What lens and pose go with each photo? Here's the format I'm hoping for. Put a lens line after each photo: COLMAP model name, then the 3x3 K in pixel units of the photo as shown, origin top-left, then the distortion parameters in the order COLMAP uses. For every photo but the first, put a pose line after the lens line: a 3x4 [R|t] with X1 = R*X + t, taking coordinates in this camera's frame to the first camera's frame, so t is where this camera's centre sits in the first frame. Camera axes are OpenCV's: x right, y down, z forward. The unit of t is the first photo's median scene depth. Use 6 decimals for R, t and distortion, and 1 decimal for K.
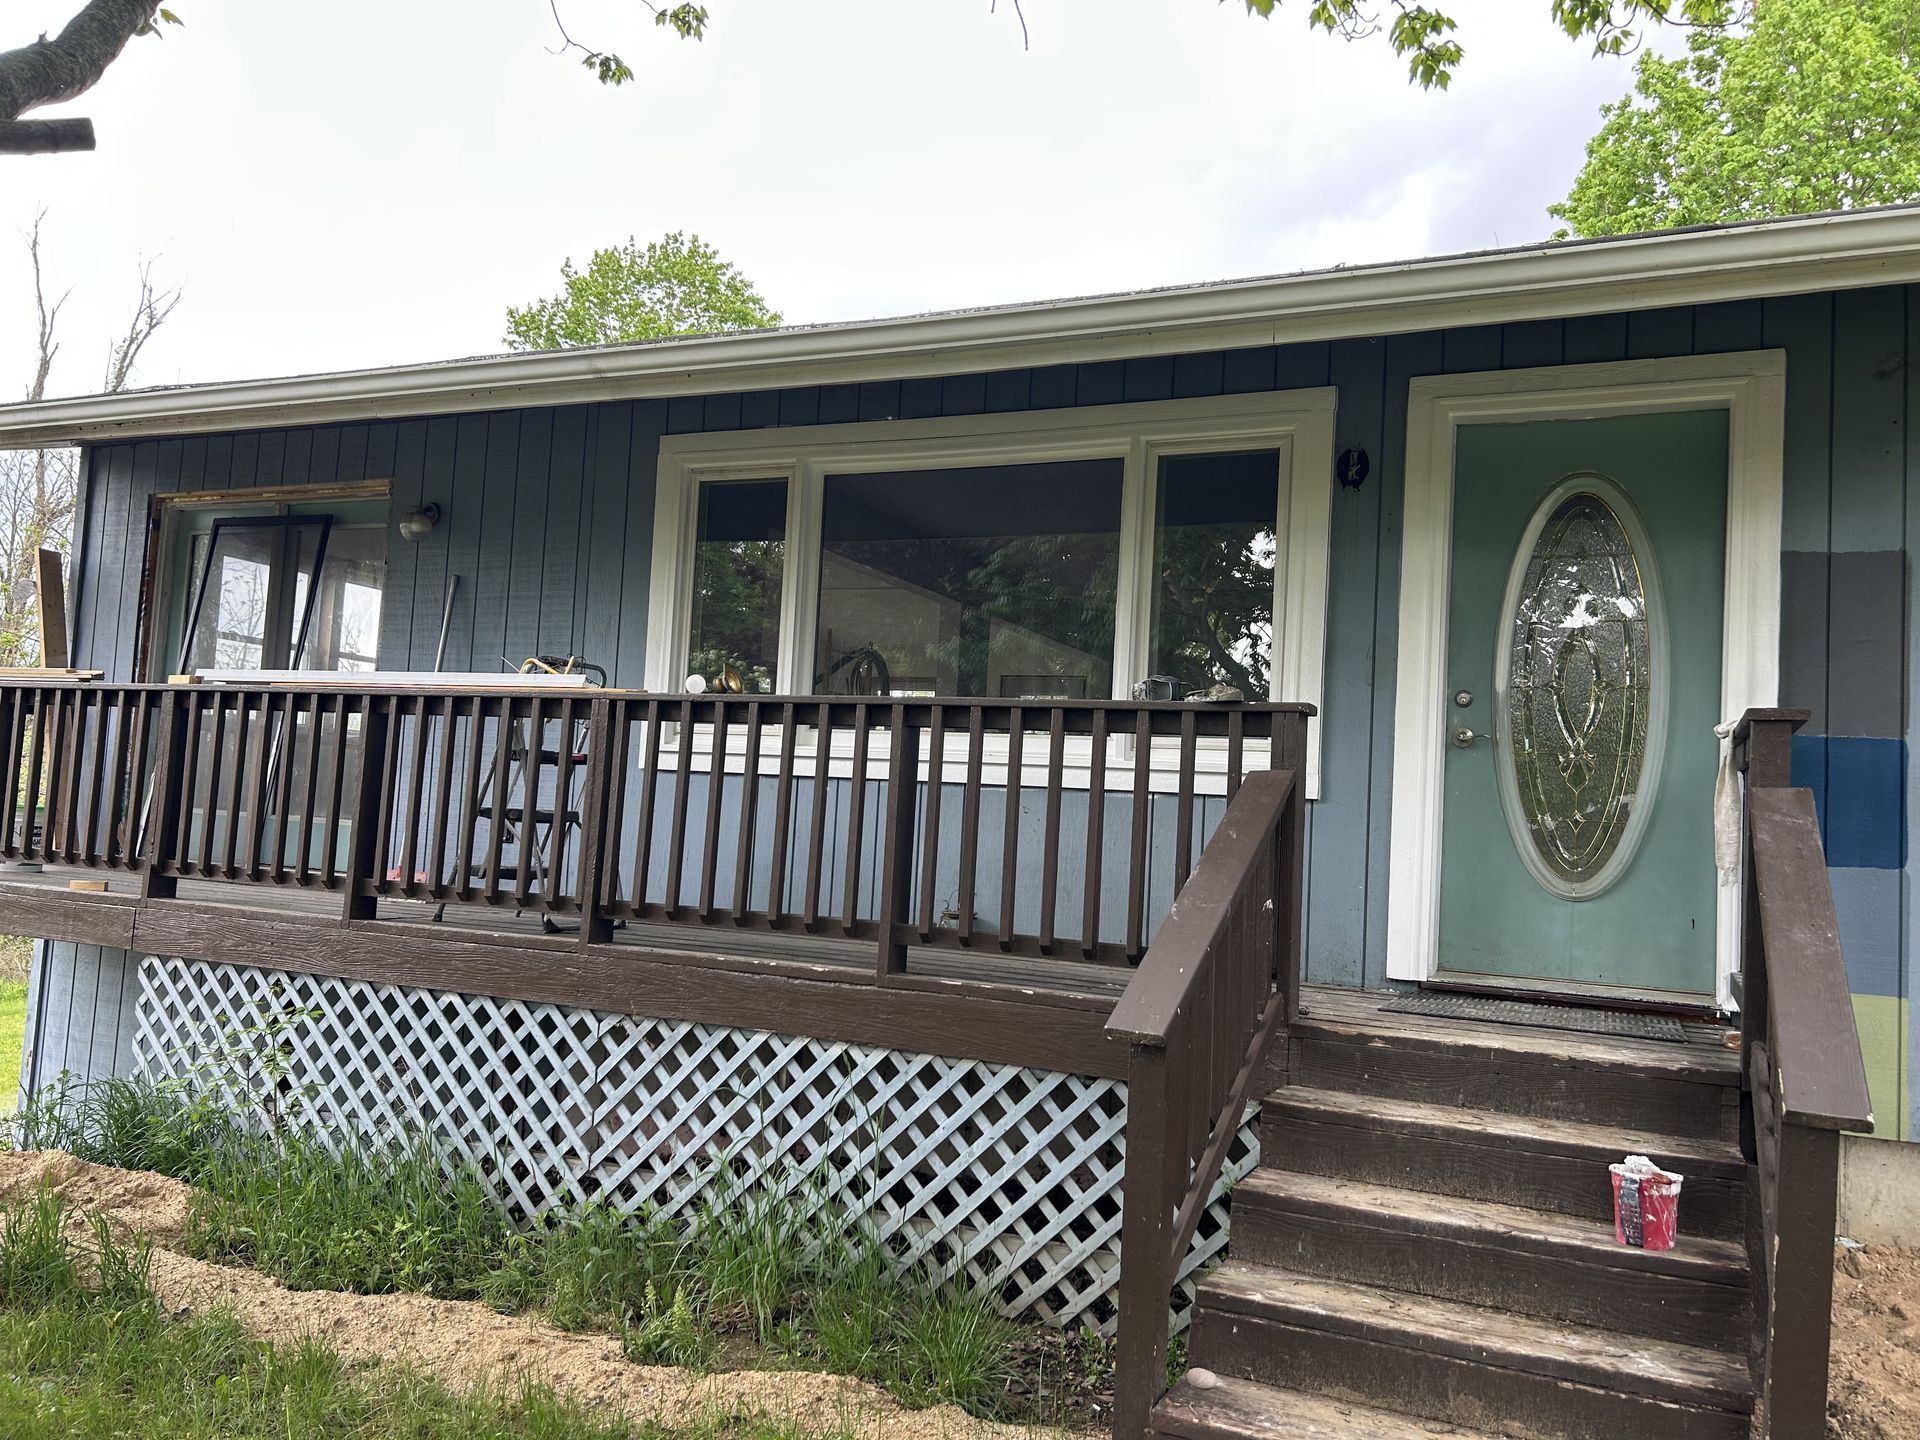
lens RADIAL K [[1414.8, 0, 960.0], [0, 1414.8, 720.0], [0, 0, 1]] dist [0.100656, -0.118764]
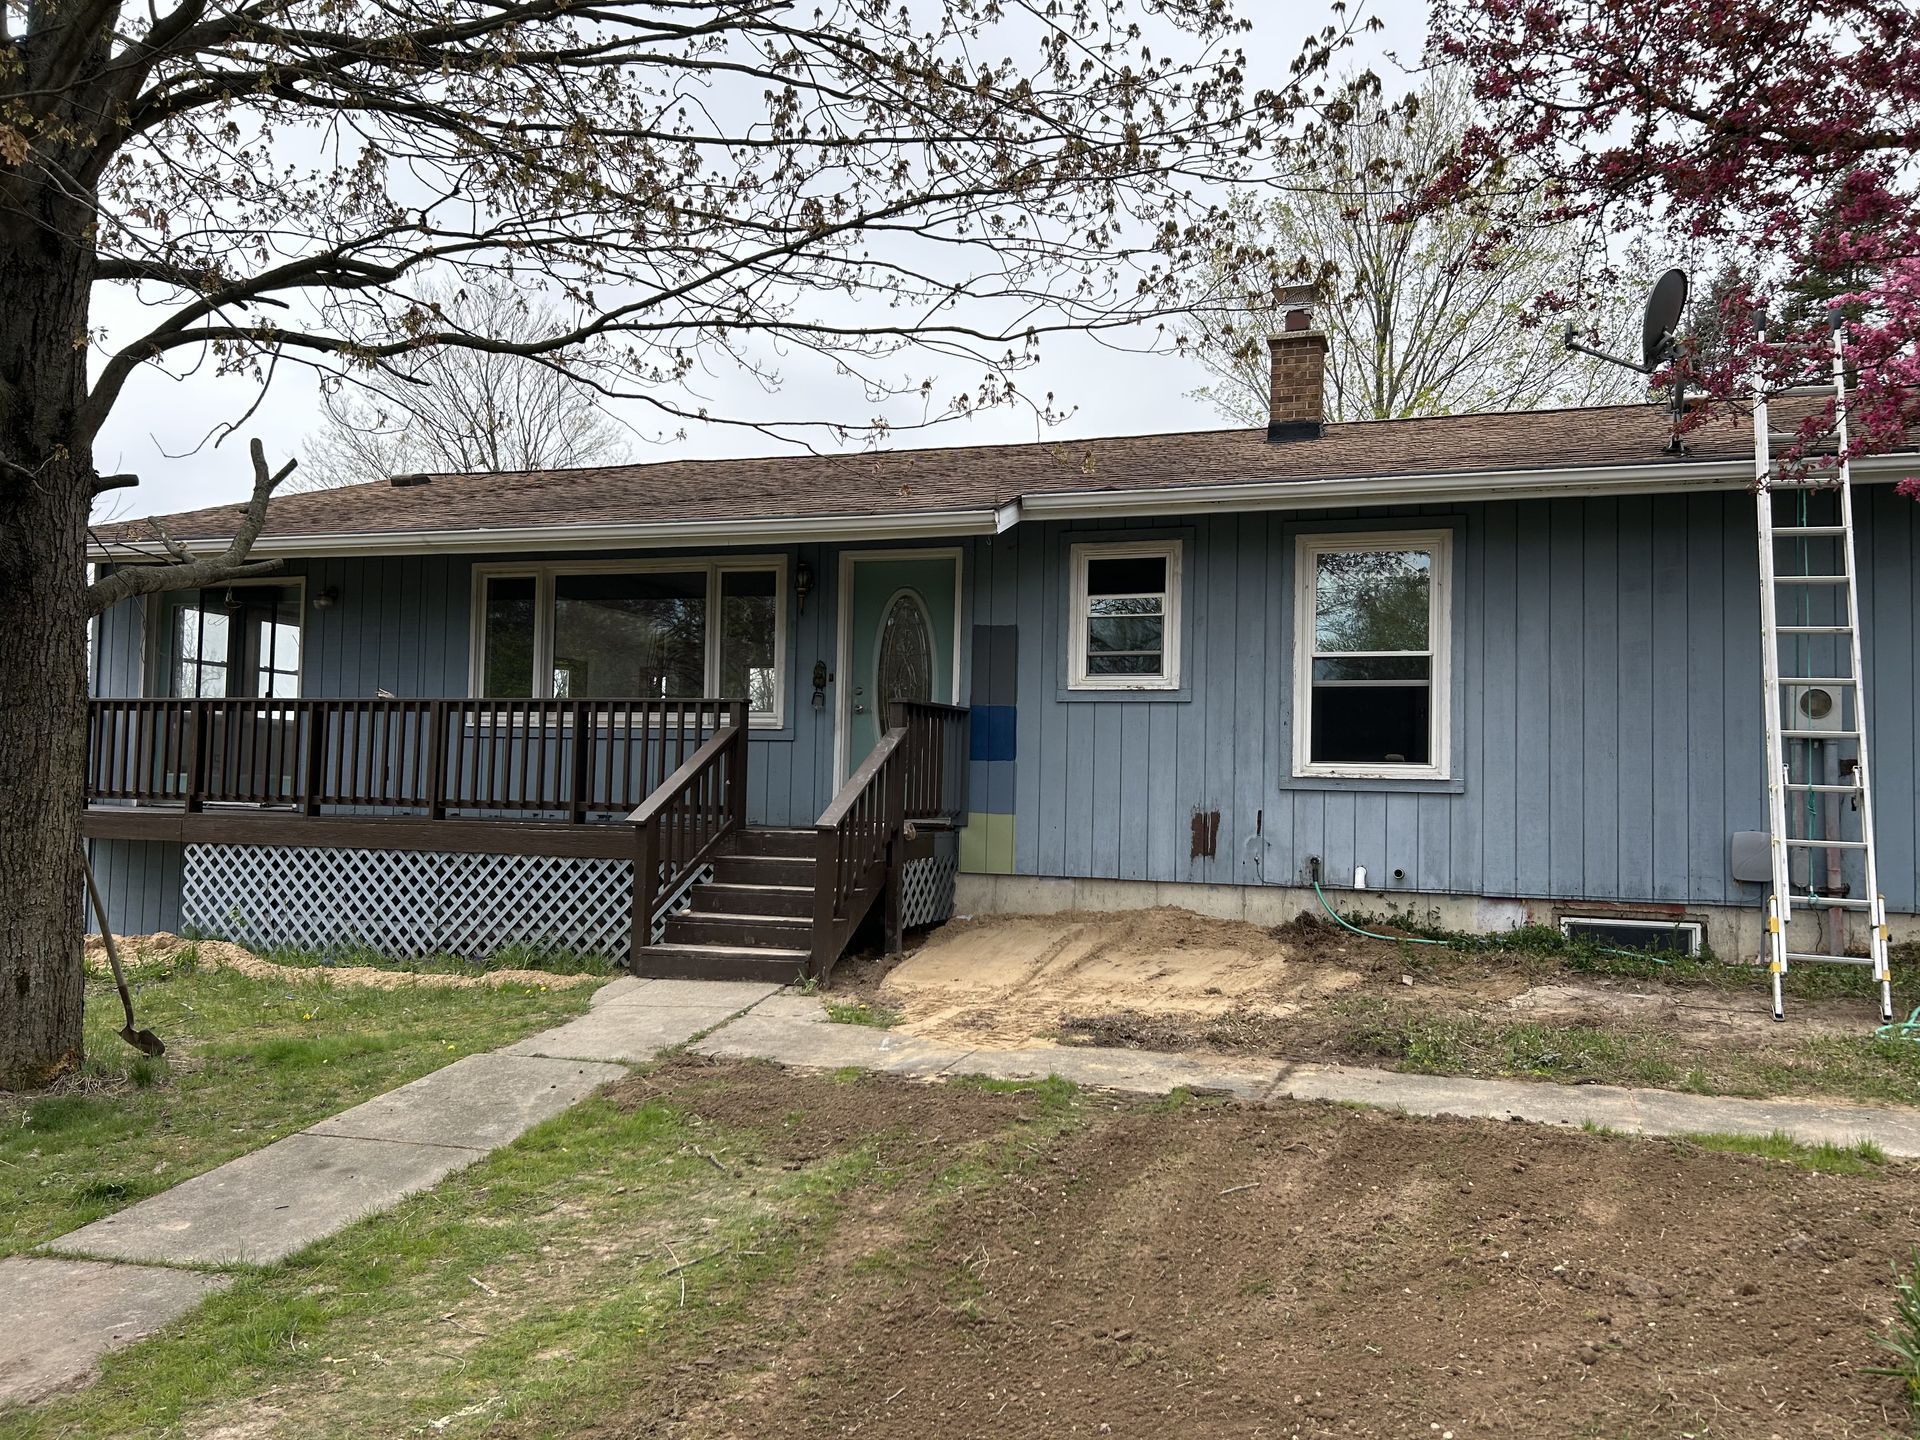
lens RADIAL K [[1414.8, 0, 960.0], [0, 1414.8, 720.0], [0, 0, 1]] dist [0.100656, -0.118764]
pose [[0.995047, -0.028454, 0.095250, 0.308875], [0.026246, 0.999359, 0.024362, -0.019637], [-0.095882, -0.021741, 0.995155, -1.145612]]
